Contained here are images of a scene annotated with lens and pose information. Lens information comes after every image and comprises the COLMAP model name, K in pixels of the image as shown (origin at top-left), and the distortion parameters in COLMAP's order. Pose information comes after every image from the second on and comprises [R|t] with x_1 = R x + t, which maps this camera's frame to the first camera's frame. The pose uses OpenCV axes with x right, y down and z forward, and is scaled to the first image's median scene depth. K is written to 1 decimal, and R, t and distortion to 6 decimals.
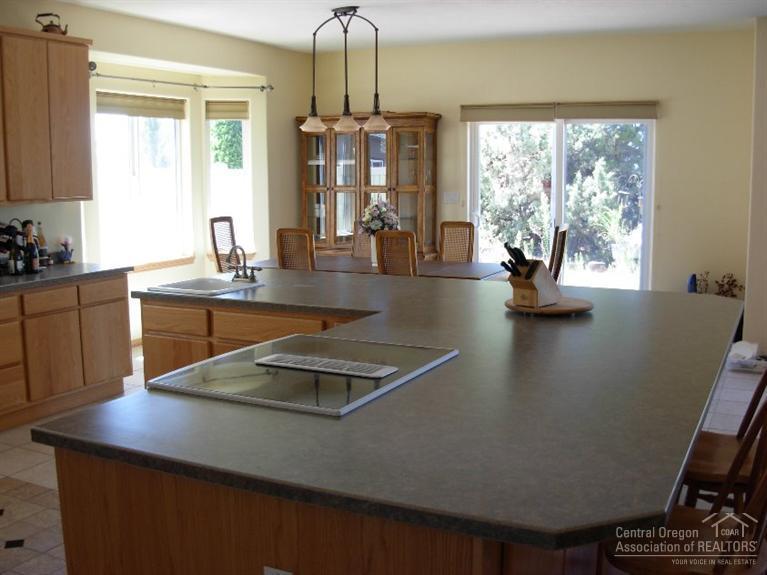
lens RADIAL K [[836.8, 0, 383.5], [0, 836.8, 287.5], [0, 0, 1]] dist [-0.232019, 0.196550]
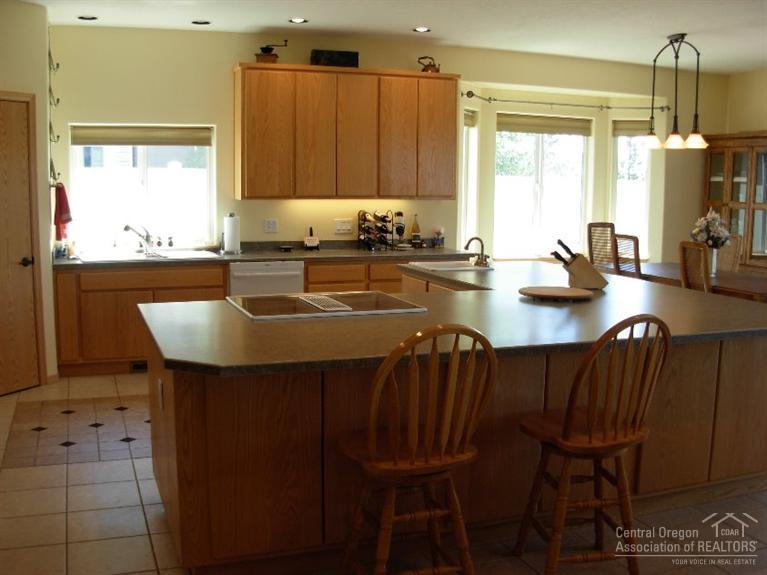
lens RADIAL K [[836.8, 0, 383.5], [0, 836.8, 287.5], [0, 0, 1]] dist [-0.232019, 0.196550]
pose [[0.739031, 0.099795, -0.666239, 0.358425], [-0.110823, 0.993503, 0.025884, 0.006622], [0.664493, 0.054705, 0.745289, -0.033603]]
